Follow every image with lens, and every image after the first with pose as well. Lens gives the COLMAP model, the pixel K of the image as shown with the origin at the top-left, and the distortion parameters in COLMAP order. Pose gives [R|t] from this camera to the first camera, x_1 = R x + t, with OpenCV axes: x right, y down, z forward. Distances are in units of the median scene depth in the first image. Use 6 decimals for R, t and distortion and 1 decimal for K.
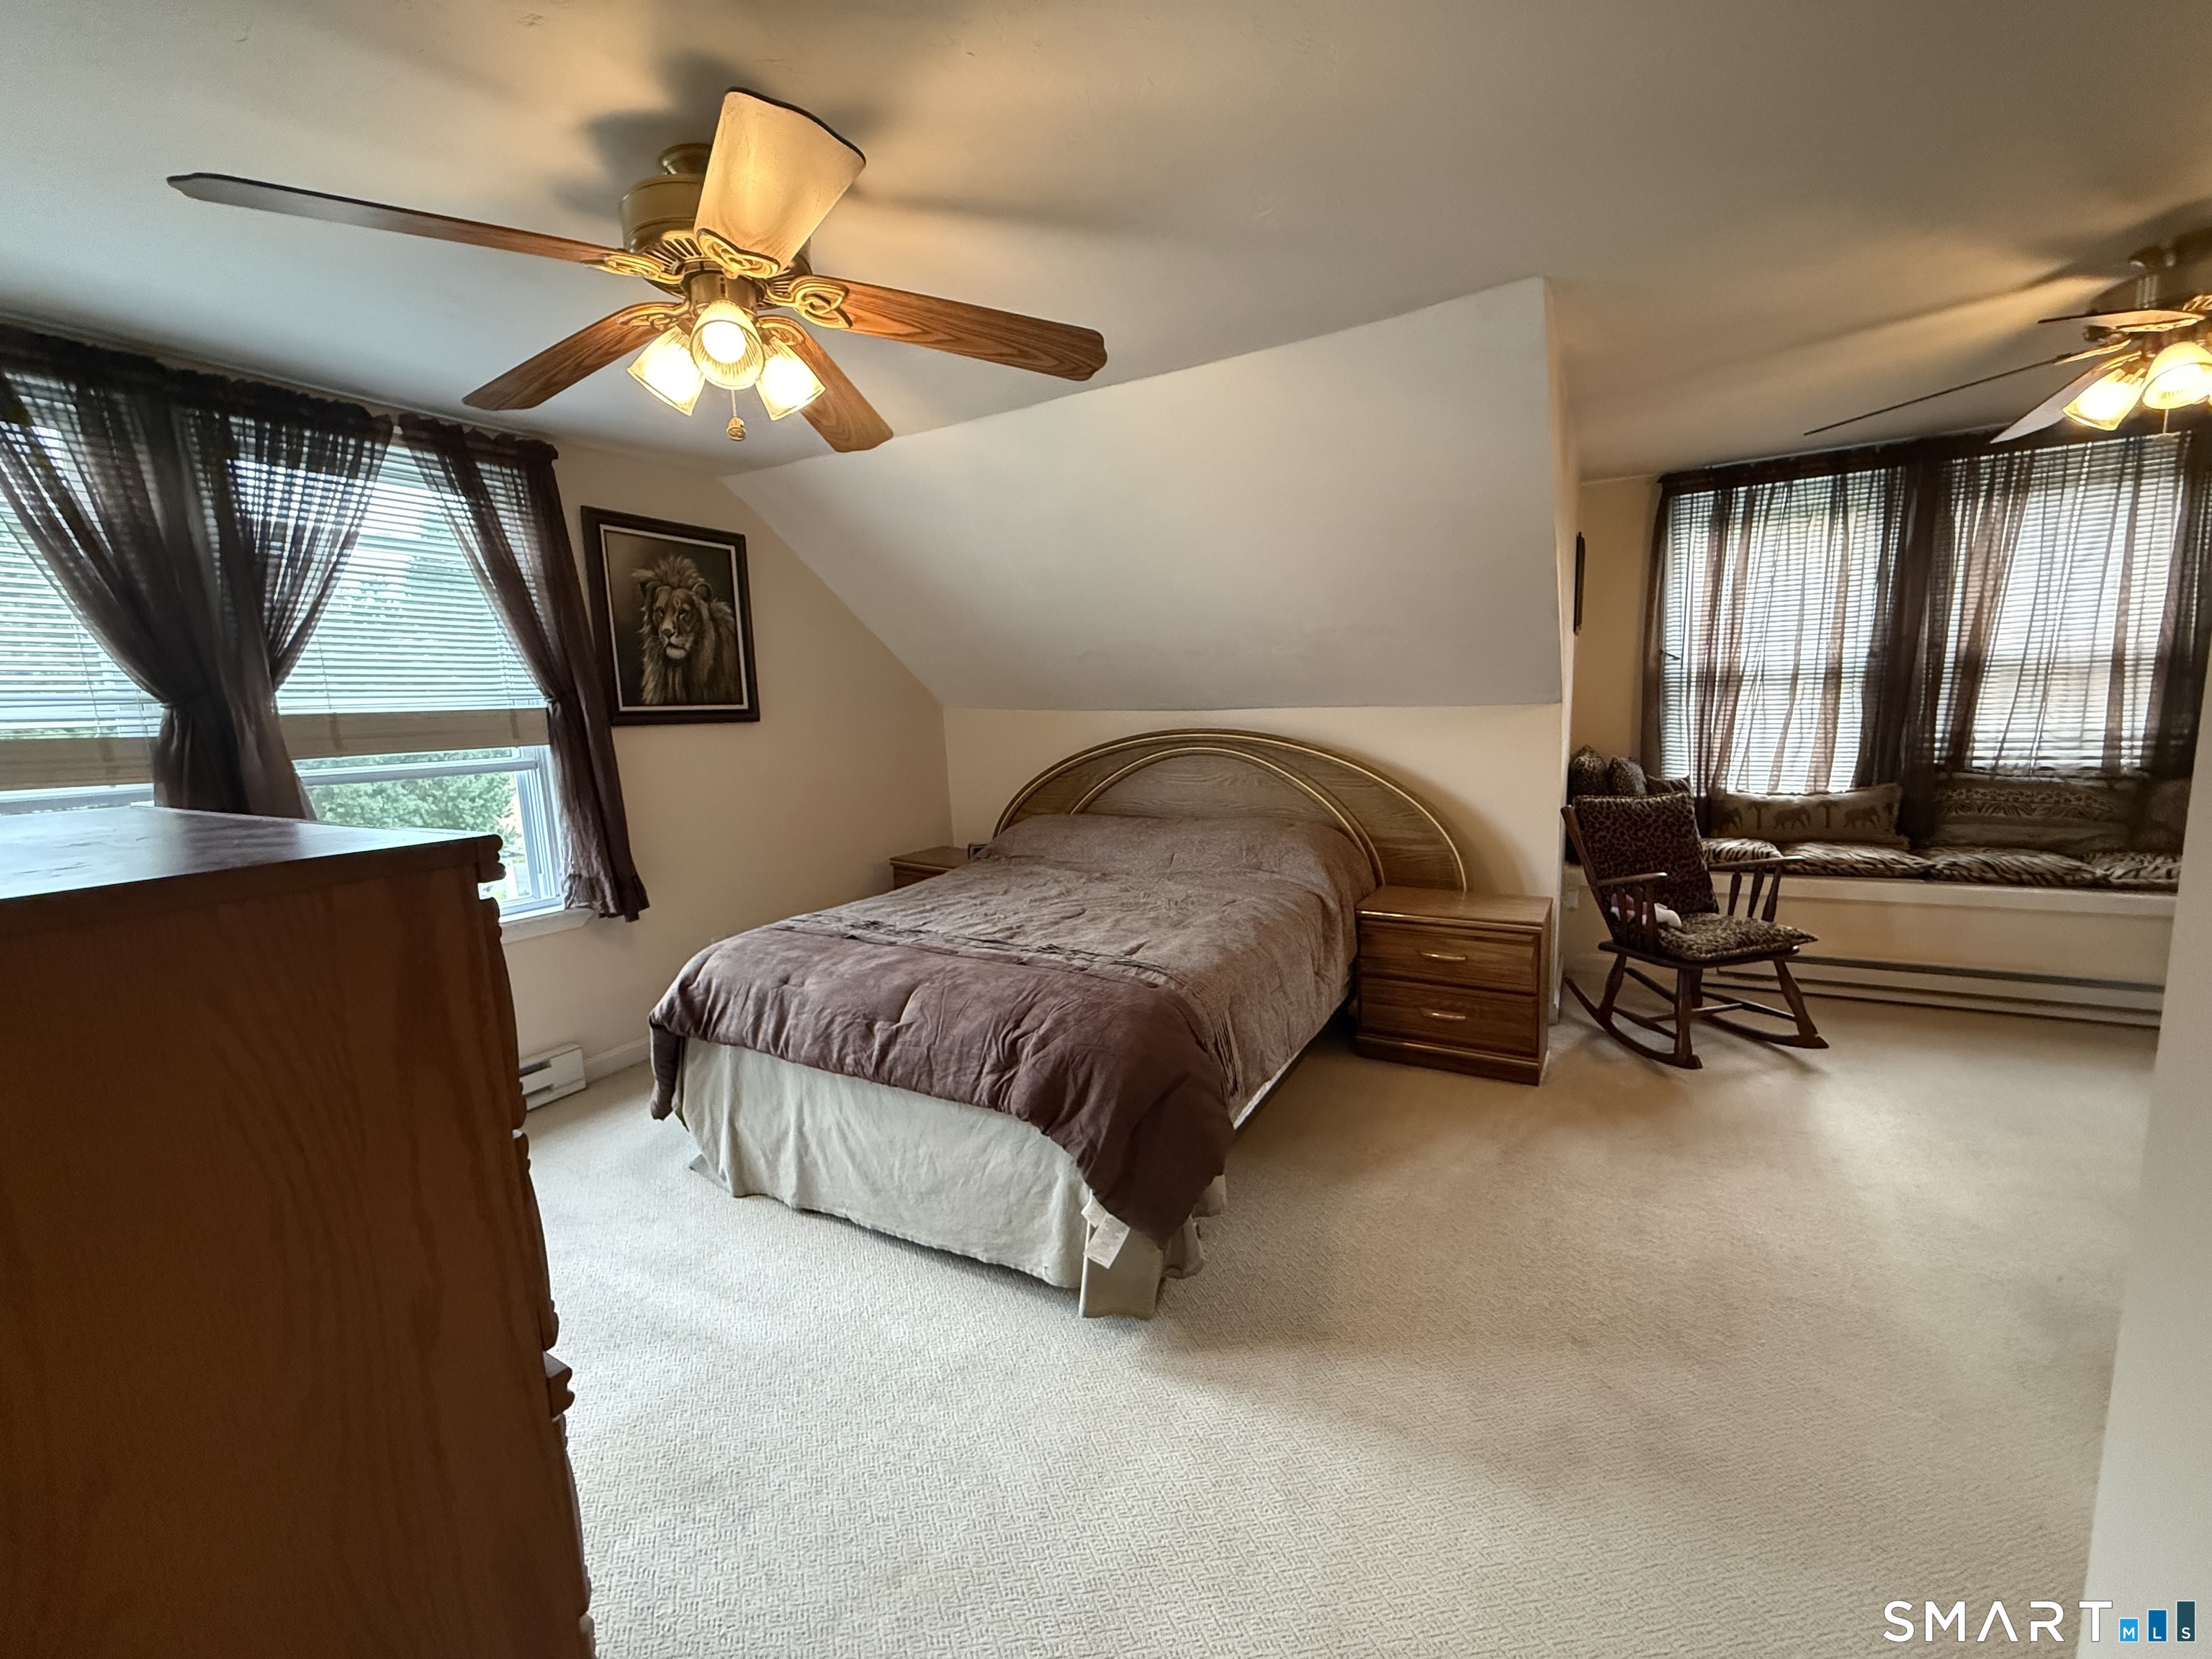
lens RADIAL K [[882.7, 0, 1104.8], [0, 882.7, 829.9], [0, 0, 1]] dist [0.002434, 0.000084]
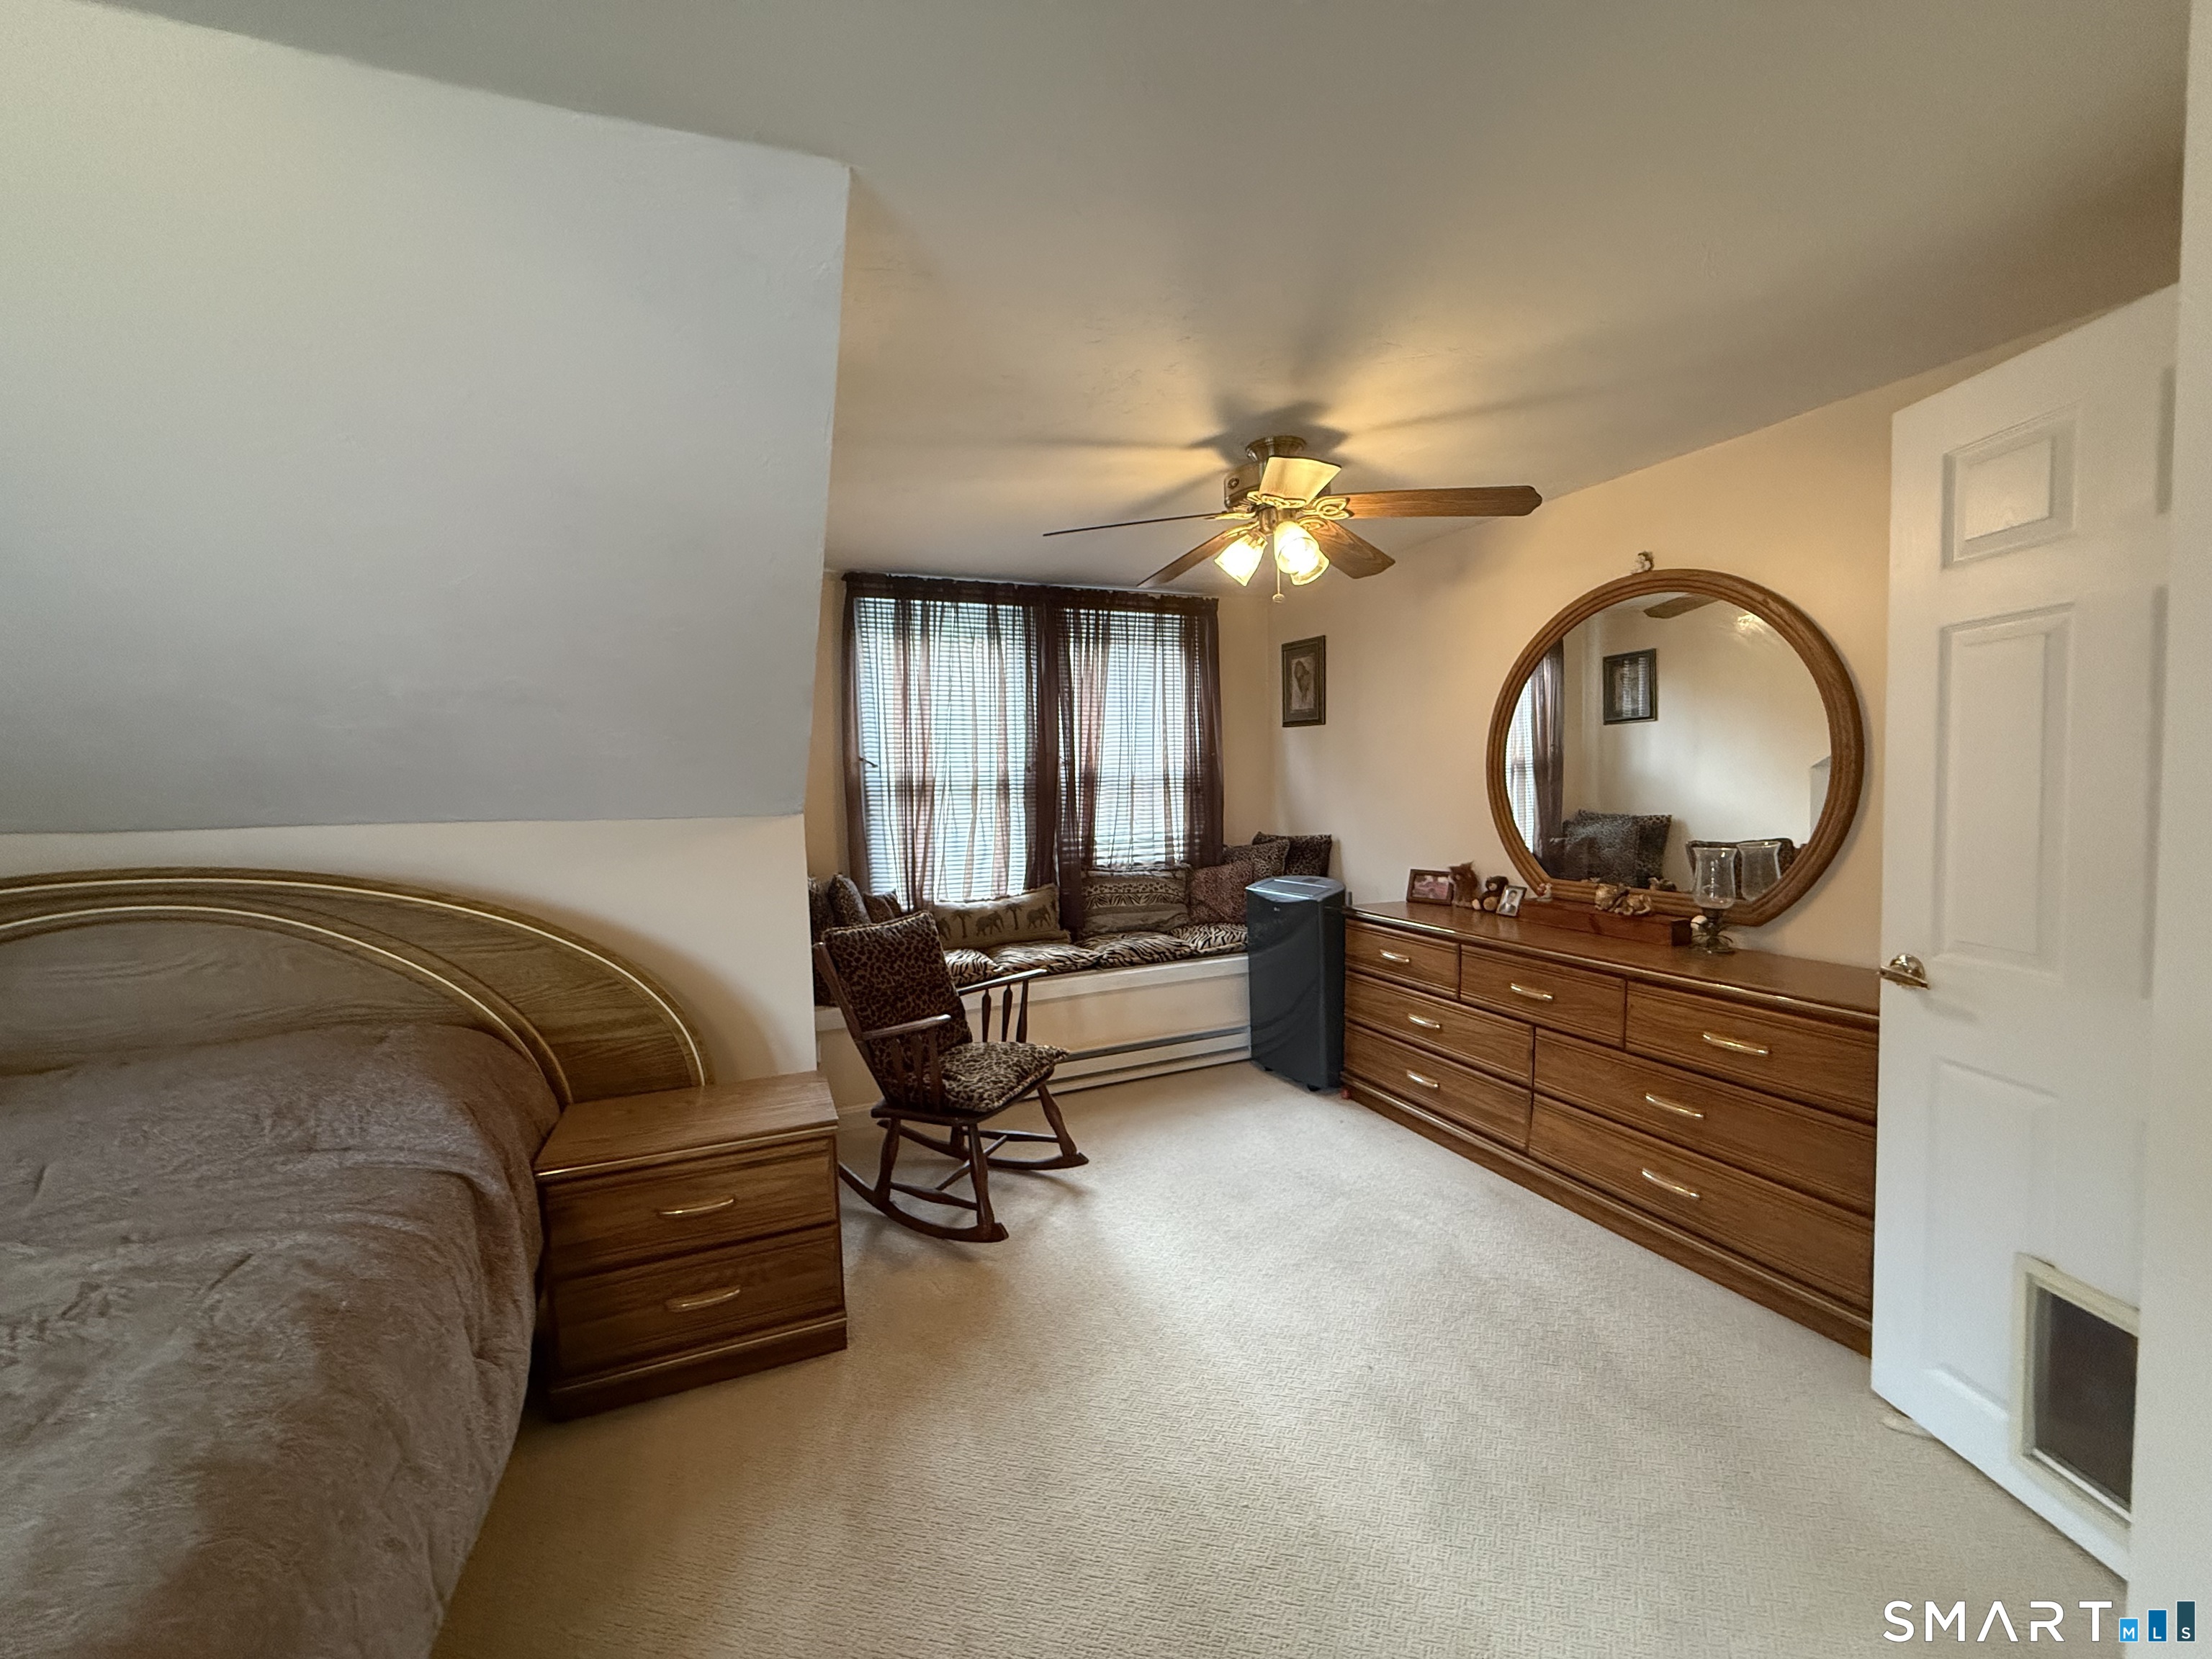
lens RADIAL K [[880.4, 0, 1102.2], [0, 880.4, 829.2], [0, 0, 1]] dist [-0.000474, -0.000163]
pose [[0.599150, -0.020178, 0.800382, 0.048266], [0.117428, 0.991086, -0.062918, -0.049387], [-0.791978, 0.131684, 0.596179, 0.318481]]
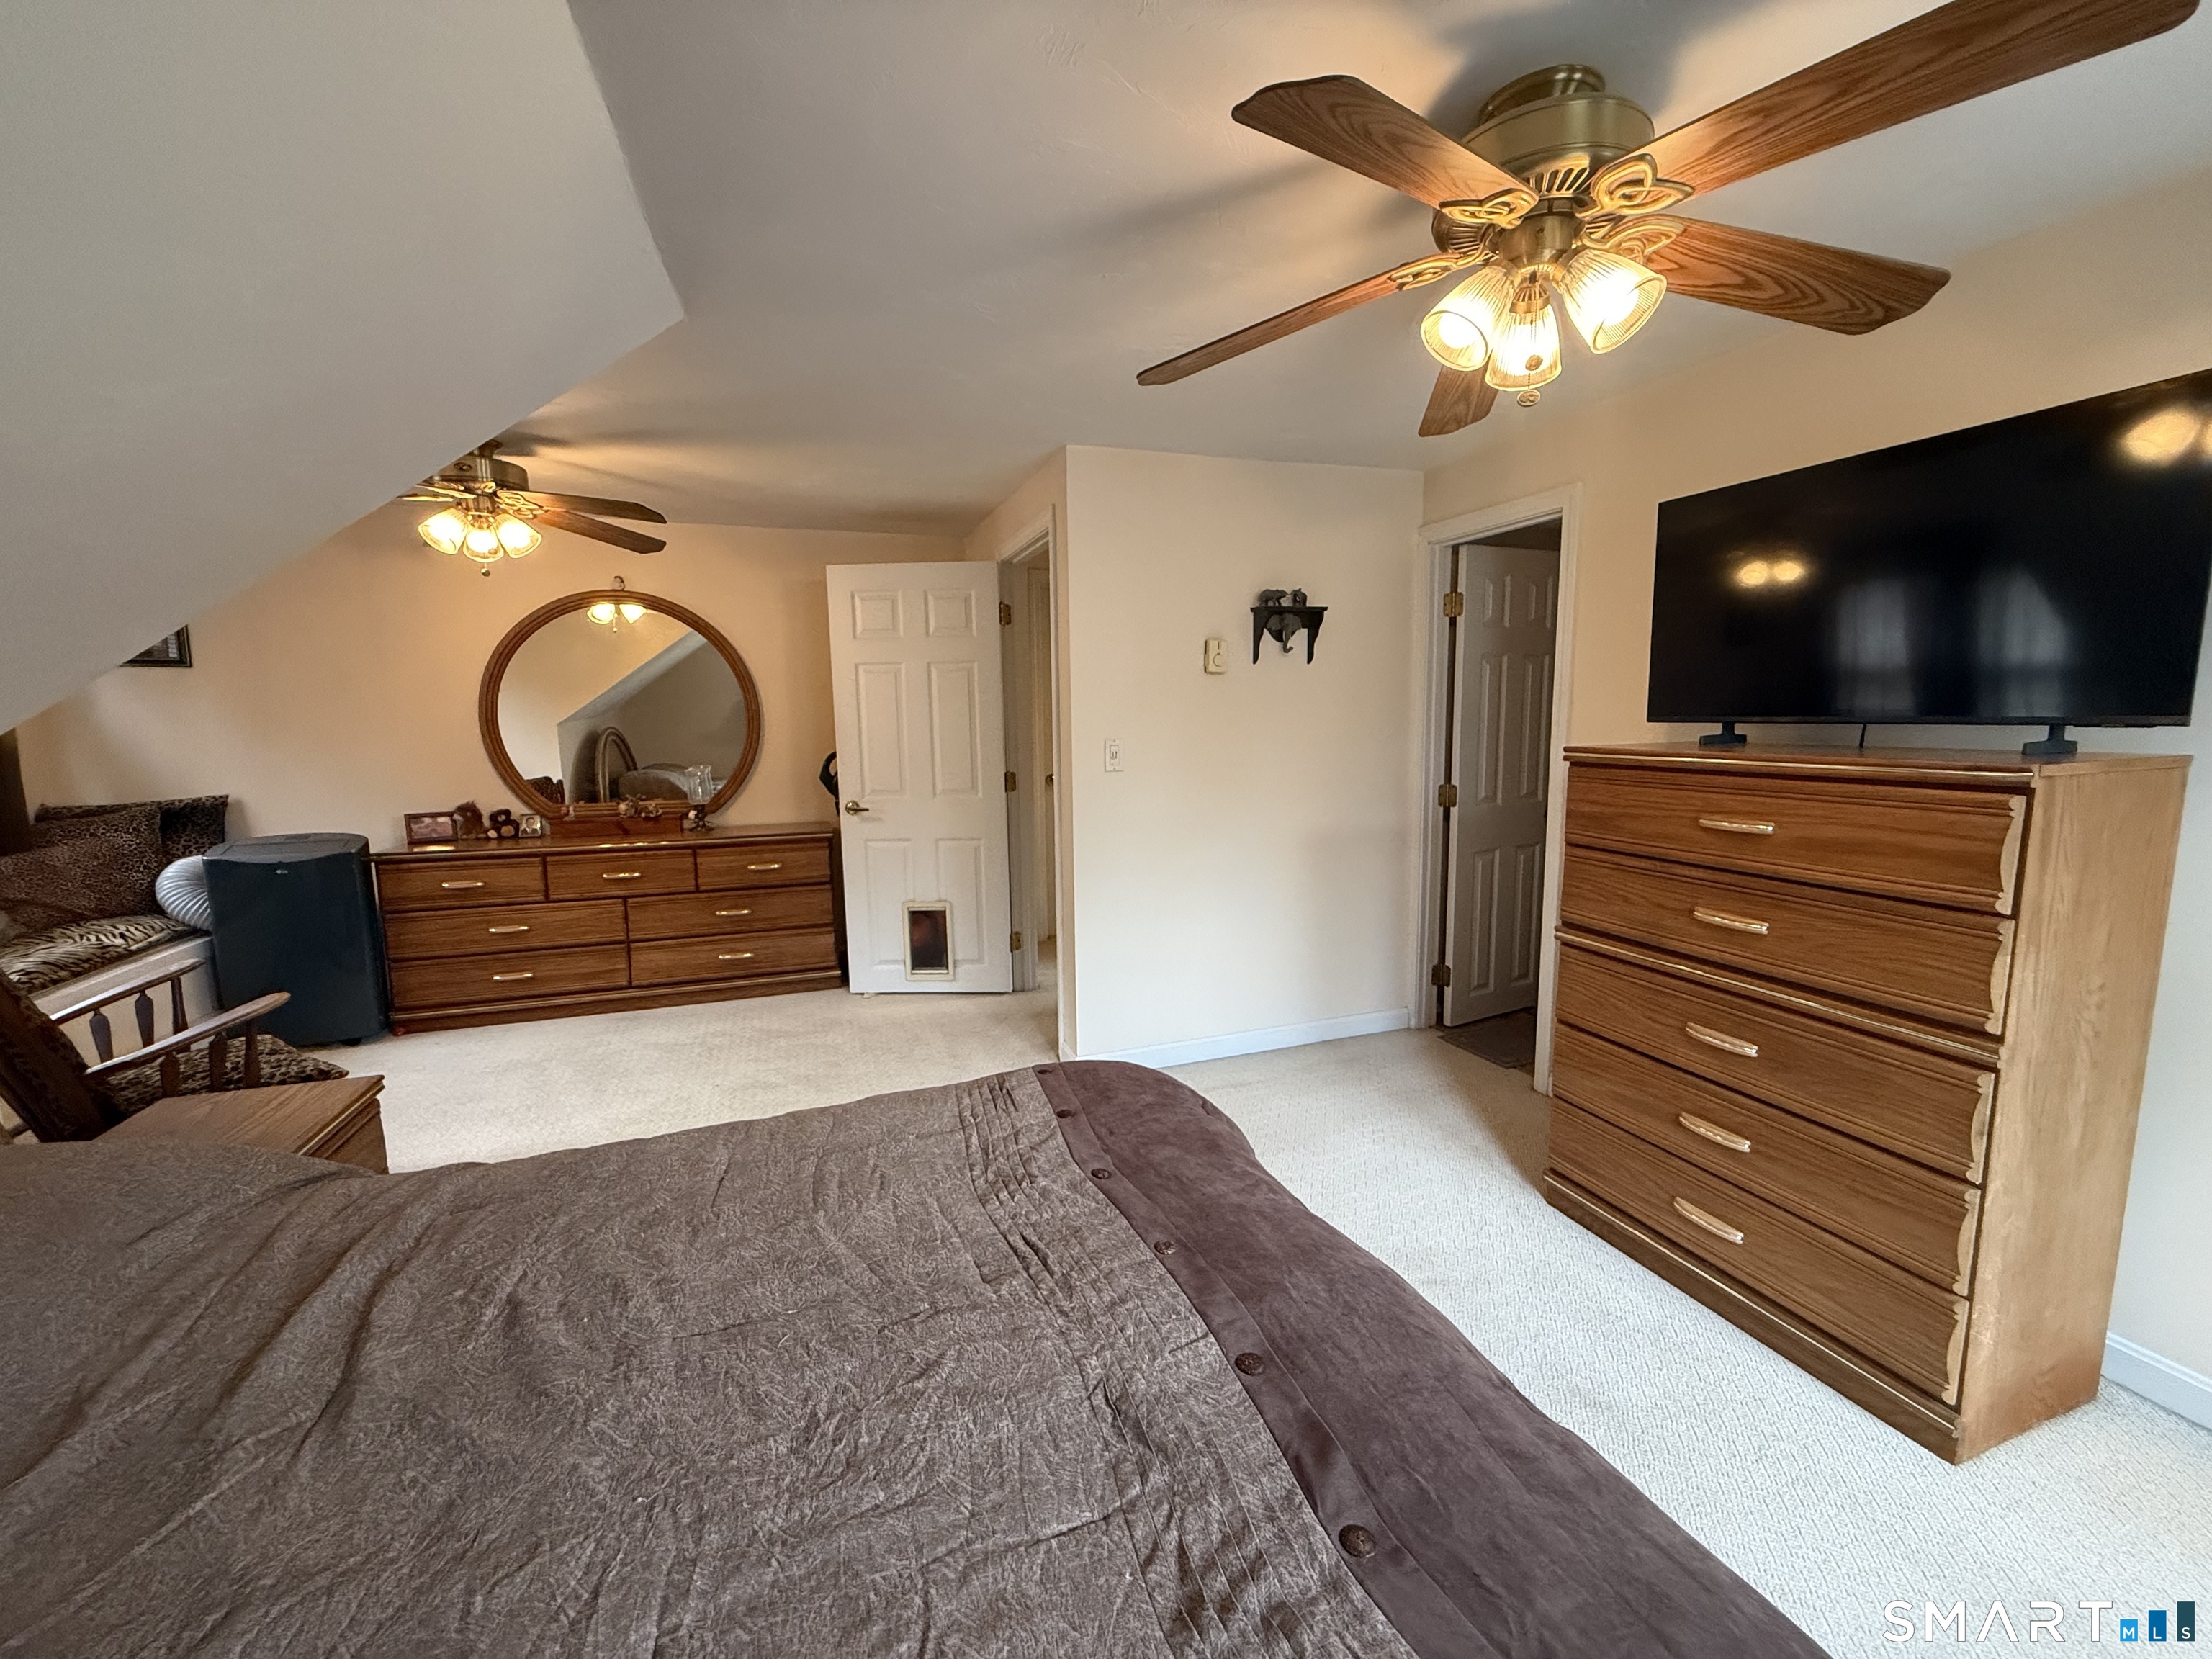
lens RADIAL K [[880.4, 0, 1102.2], [0, 880.4, 829.2], [0, 0, 1]] dist [-0.000474, -0.000163]
pose [[-0.752937, -0.037613, 0.657017, -0.318724], [0.136931, 0.967560, 0.212314, -0.126206], [-0.643689, 0.249825, -0.723362, 0.930194]]
